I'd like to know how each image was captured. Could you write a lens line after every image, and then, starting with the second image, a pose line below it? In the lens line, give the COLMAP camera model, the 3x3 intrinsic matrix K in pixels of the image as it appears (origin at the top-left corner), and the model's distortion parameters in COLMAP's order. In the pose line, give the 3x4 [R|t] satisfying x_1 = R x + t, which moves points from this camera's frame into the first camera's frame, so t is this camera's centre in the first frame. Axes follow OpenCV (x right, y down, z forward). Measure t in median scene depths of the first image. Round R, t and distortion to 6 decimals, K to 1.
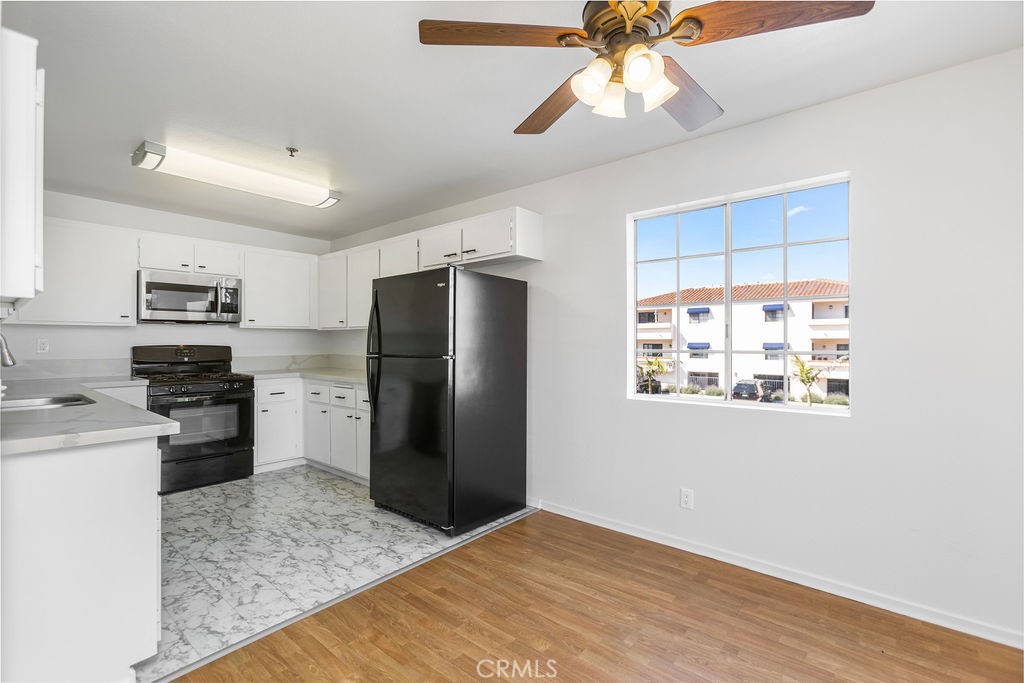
lens RADIAL K [[458.3, 0, 509.7], [0, 458.3, 341.4], [0, 0, 1]] dist [-0.003128, -0.000393]
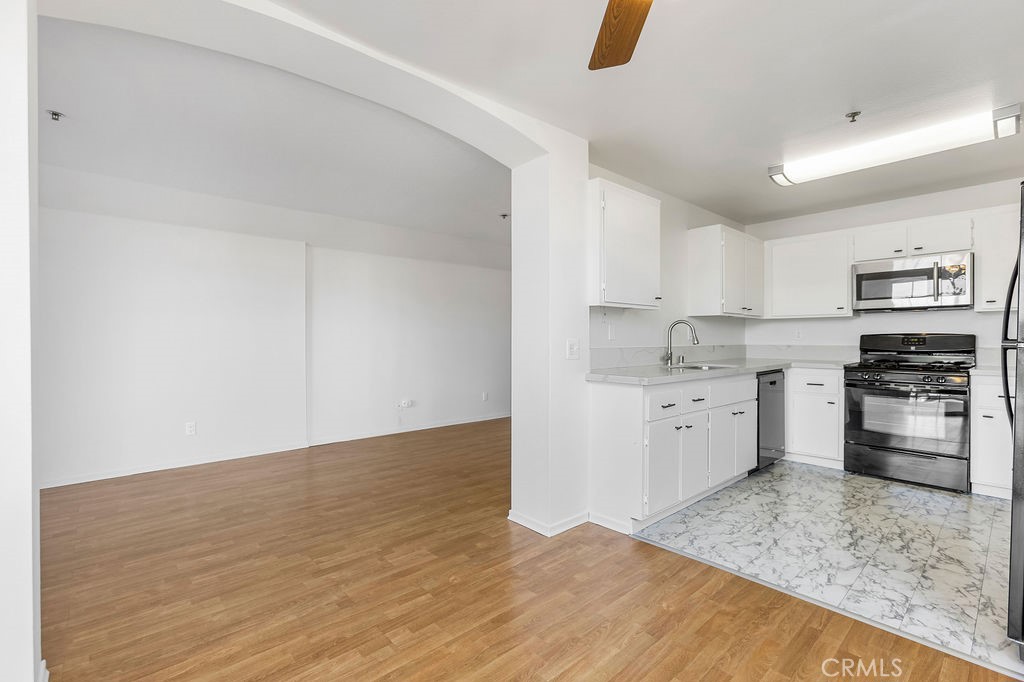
lens RADIAL K [[458.3, 0, 506.1], [0, 458.3, 340.4], [0, 0, 1]] dist [-0.003128, -0.000393]
pose [[-0.142332, 0.003543, -0.989813, 0.551635], [0.002027, 0.999993, 0.003288, 0.027972], [0.989817, -0.001539, -0.142339, 0.471942]]
